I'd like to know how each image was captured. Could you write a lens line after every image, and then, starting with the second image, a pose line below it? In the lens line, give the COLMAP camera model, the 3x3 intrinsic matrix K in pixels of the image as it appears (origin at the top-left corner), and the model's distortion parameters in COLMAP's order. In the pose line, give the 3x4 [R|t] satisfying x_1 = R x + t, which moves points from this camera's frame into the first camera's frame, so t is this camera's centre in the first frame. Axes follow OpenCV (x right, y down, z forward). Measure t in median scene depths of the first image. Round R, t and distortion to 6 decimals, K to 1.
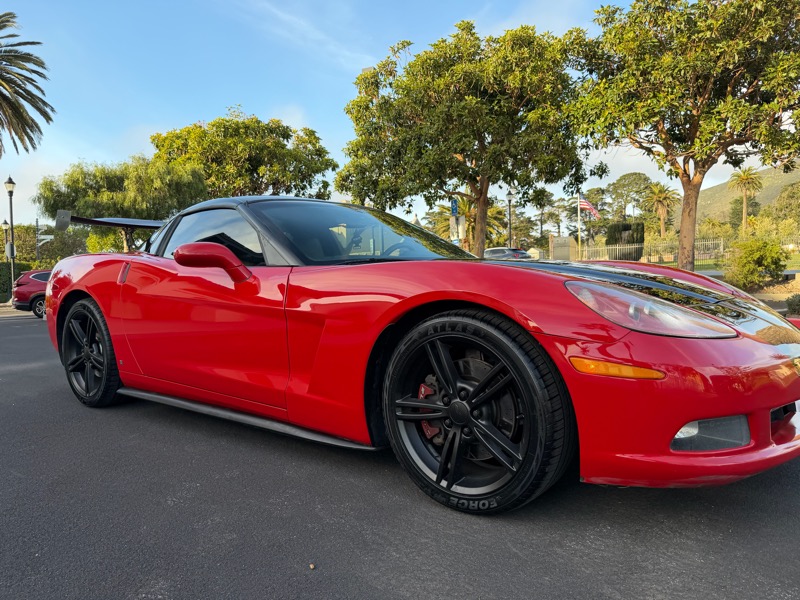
lens RADIAL K [[564.6, 0, 398.0], [0, 564.6, 307.0], [0, 0, 1]] dist [0.034453, -0.048719]
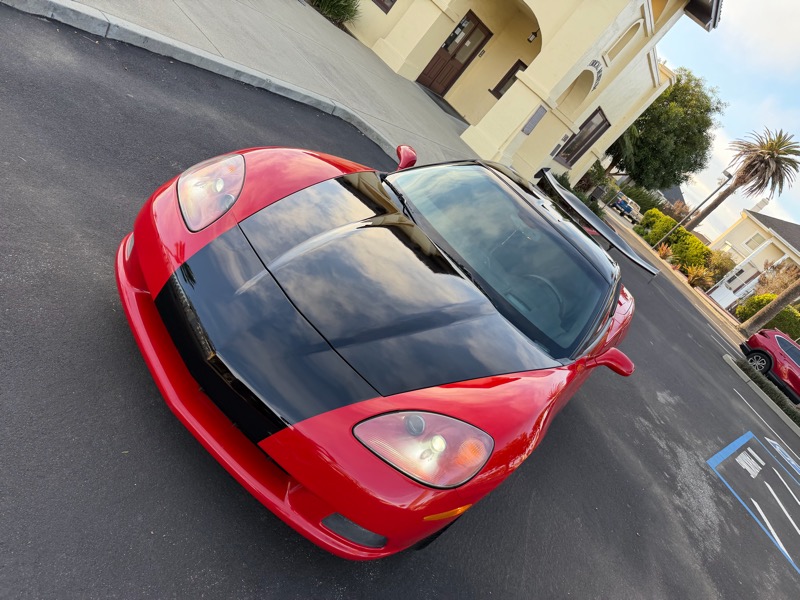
lens RADIAL K [[564.6, 0, 397.0], [0, 564.6, 293.2], [0, 0, 1]] dist [0.034453, -0.048719]
pose [[0.019694, 0.523038, -0.852082, 0.257971], [-0.647892, 0.655769, 0.387560, -0.089548], [0.761478, 0.544424, 0.351786, 0.137454]]
